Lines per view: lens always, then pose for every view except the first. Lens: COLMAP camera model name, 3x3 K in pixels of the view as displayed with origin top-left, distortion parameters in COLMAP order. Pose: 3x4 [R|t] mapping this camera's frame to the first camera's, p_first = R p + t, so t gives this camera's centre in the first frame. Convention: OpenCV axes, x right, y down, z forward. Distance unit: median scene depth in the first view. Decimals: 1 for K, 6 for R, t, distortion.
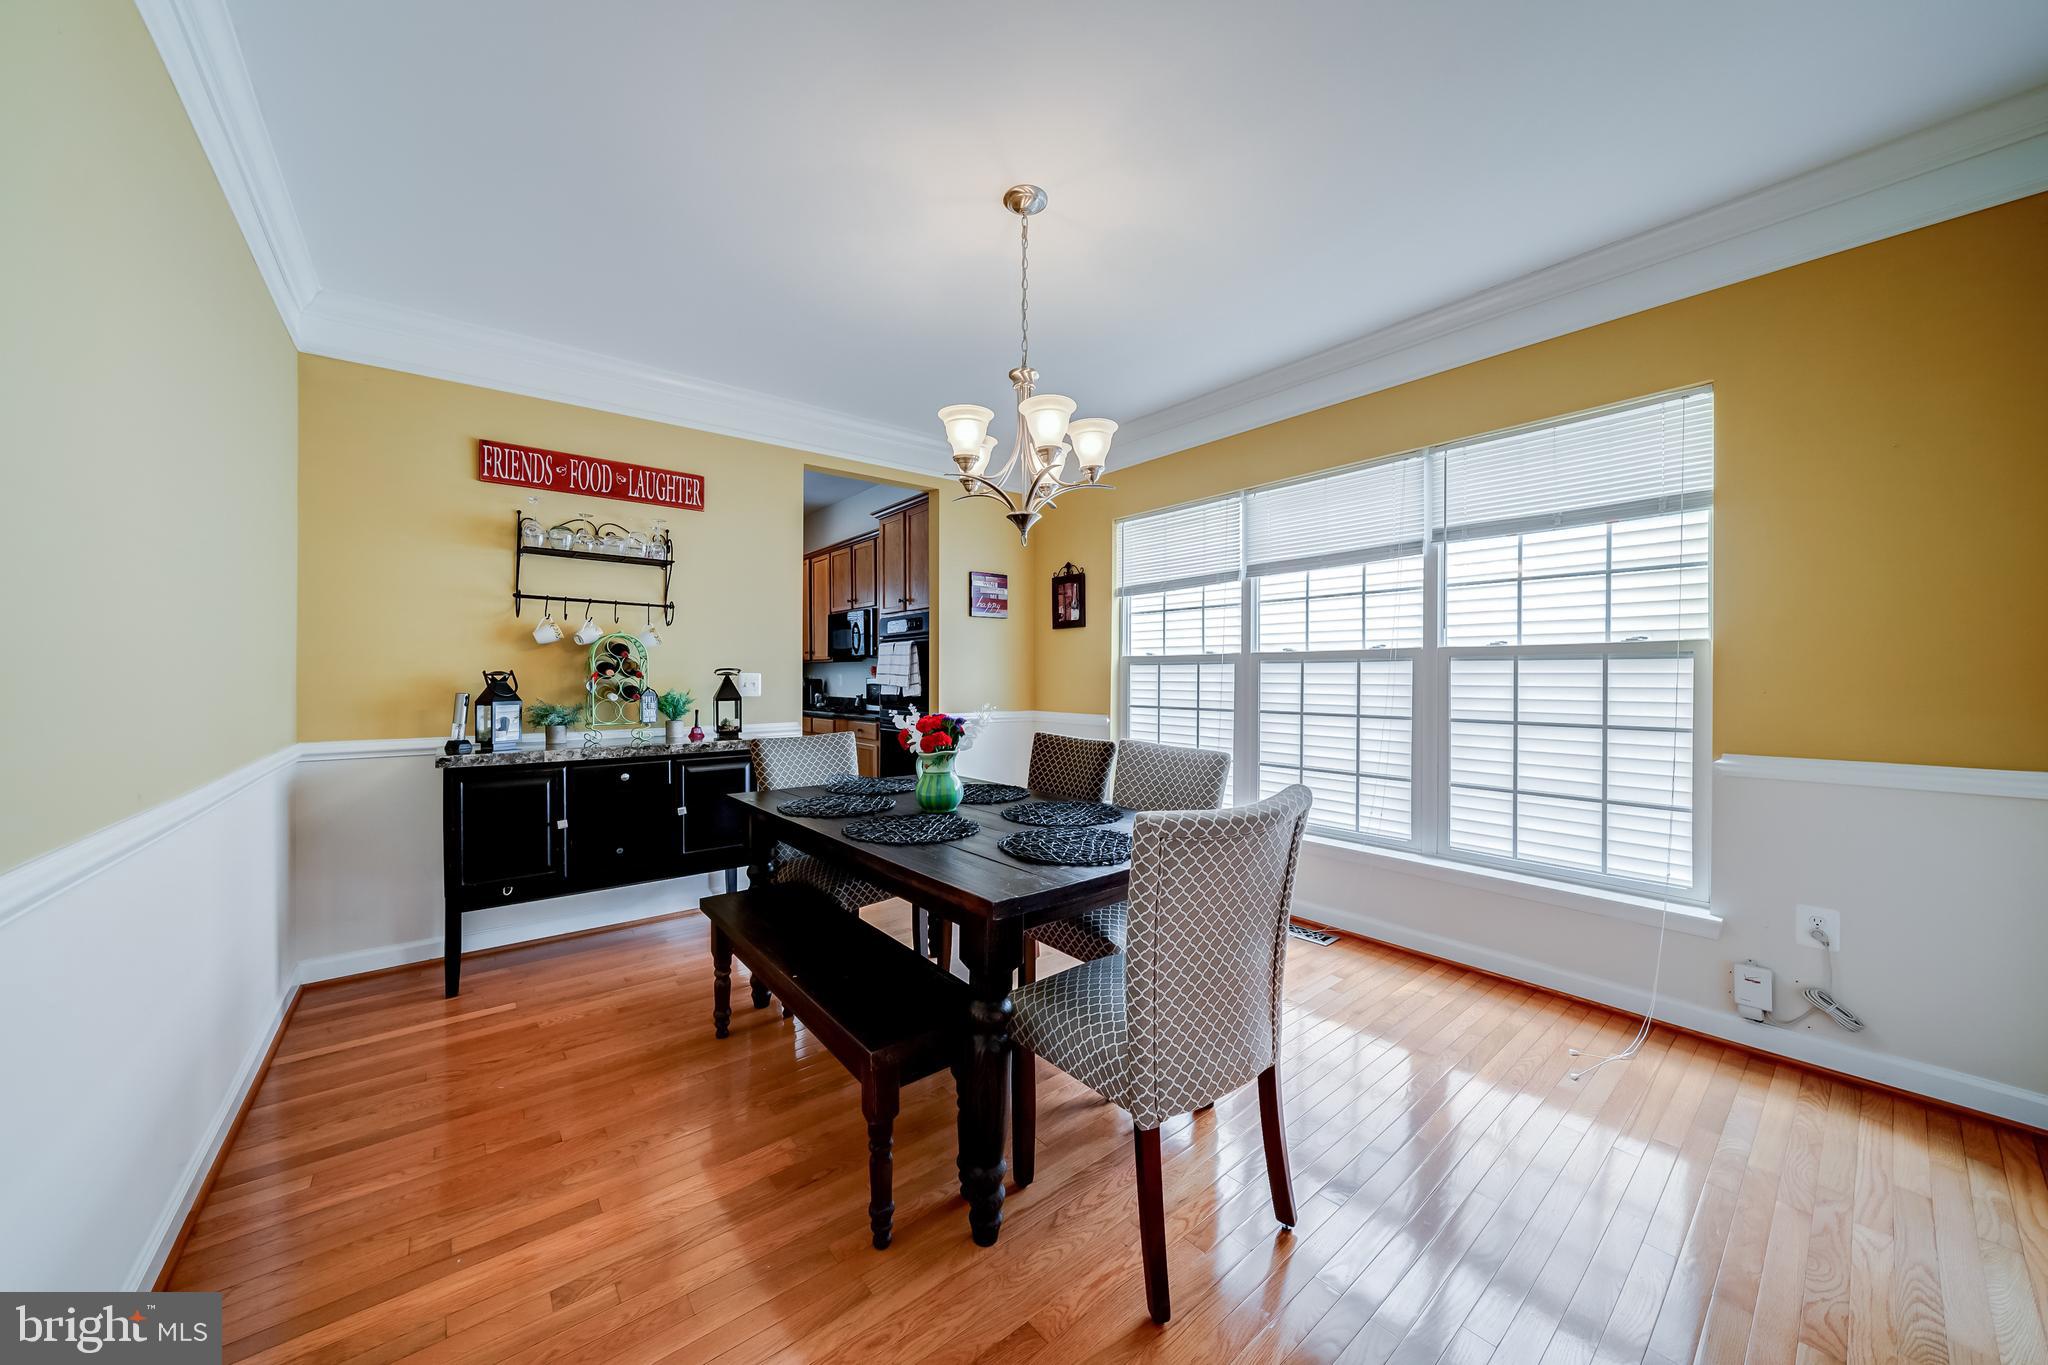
lens RADIAL K [[669.4, 0, 1075.7], [0, 669.4, 677.9], [0, 0, 1]] dist [0.000215, 0.000042]
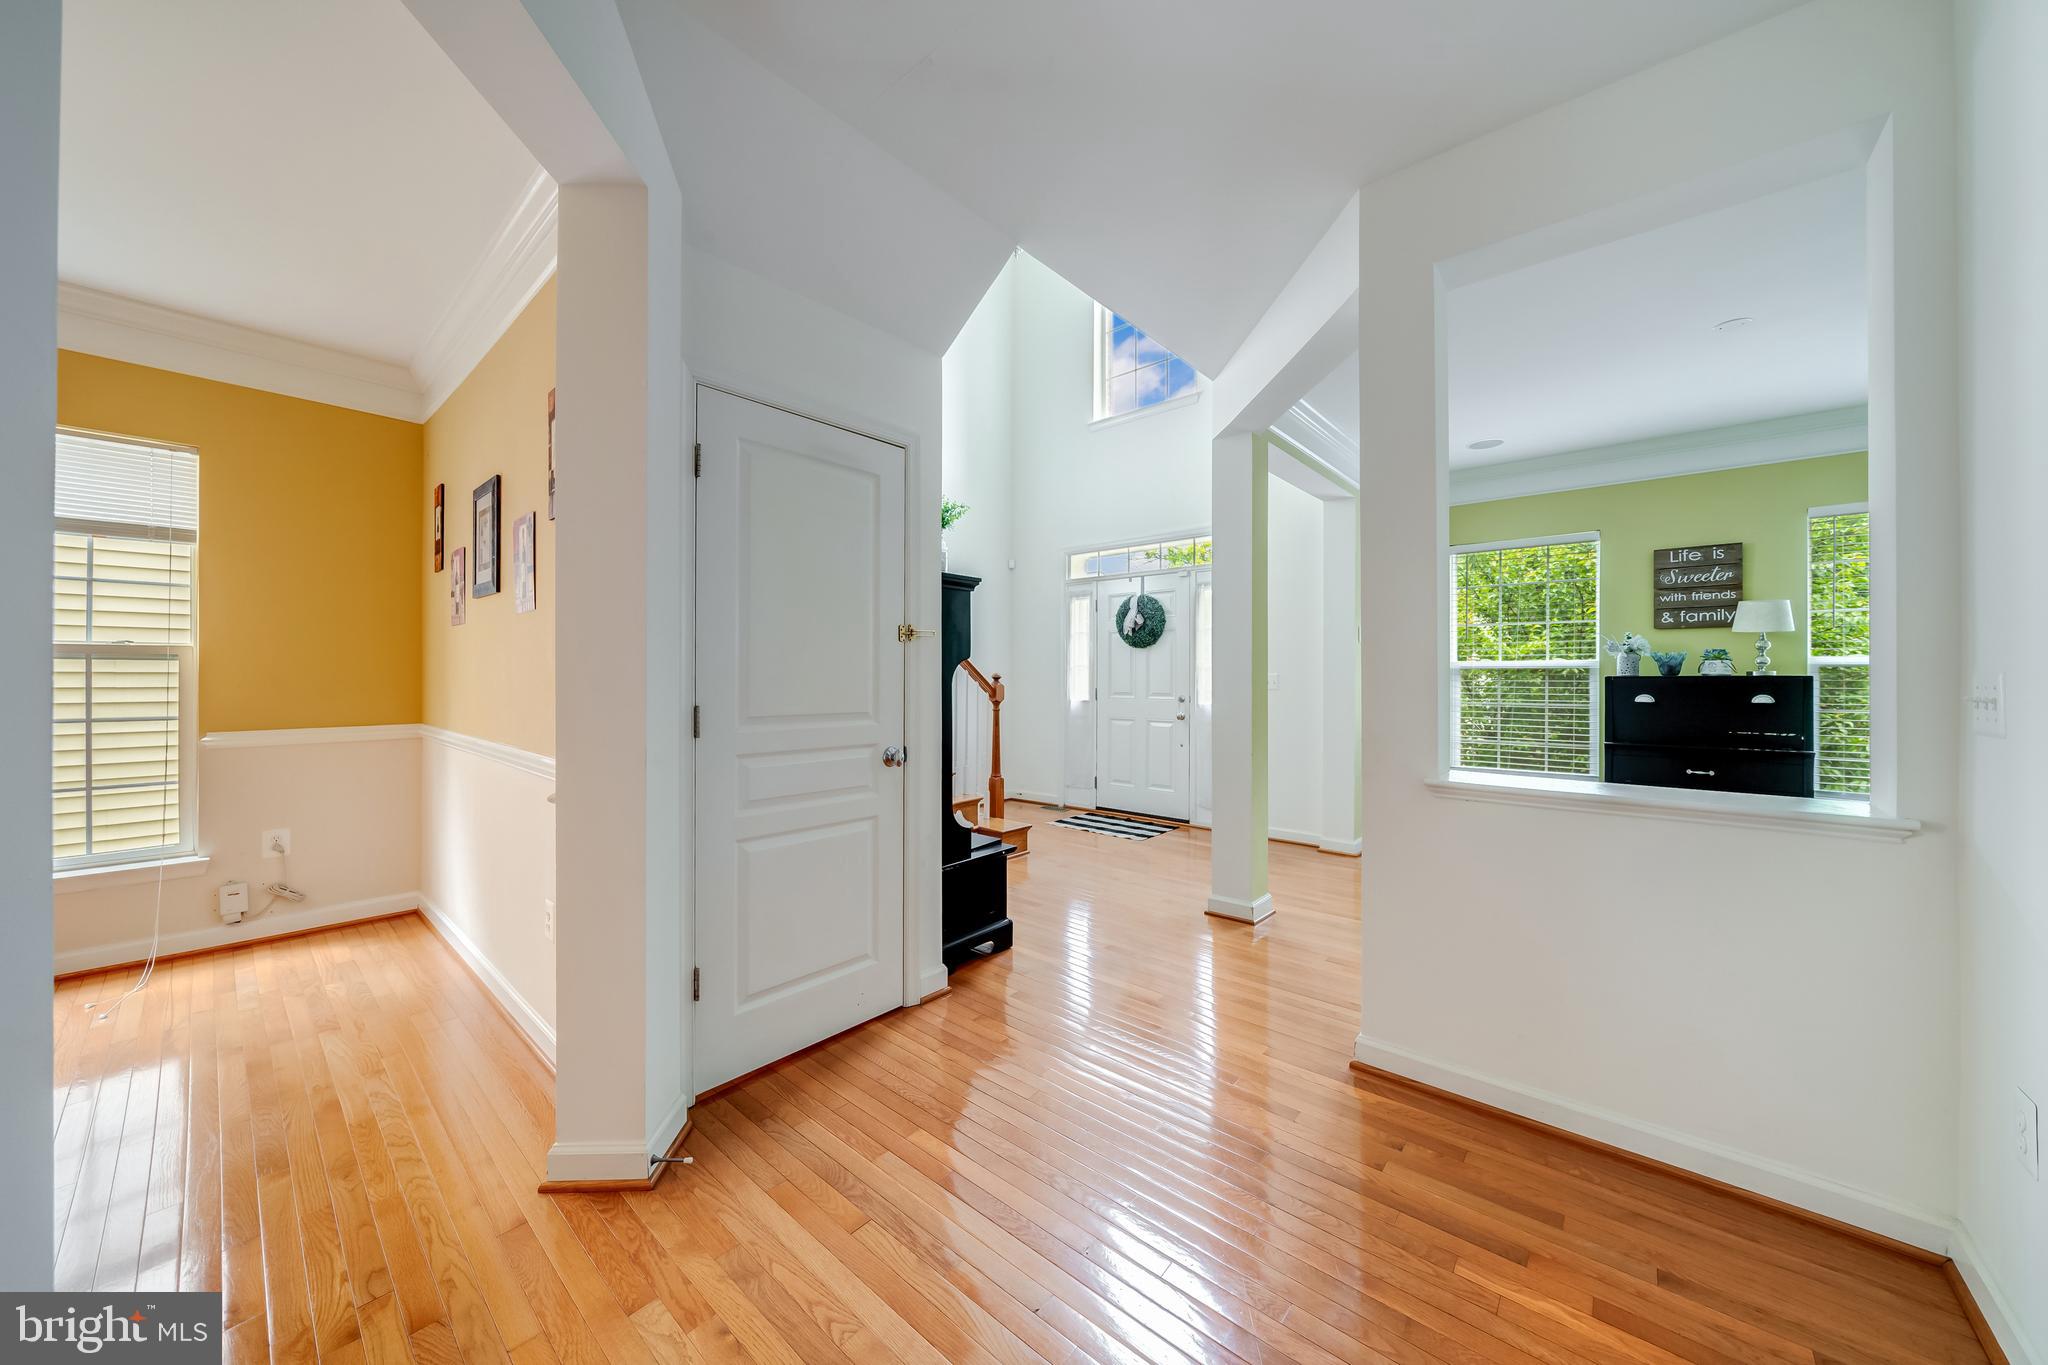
lens RADIAL K [[700.5, 0, 1024.1], [0, 700.5, 676.9], [0, 0, 1]] dist [-0.002126, -0.000192]
pose [[-0.183186, -0.007182, 0.983052, -0.681089], [-0.001890, 0.999974, 0.006954, -0.009849], [-0.983077, -0.000584, -0.183195, -0.329865]]
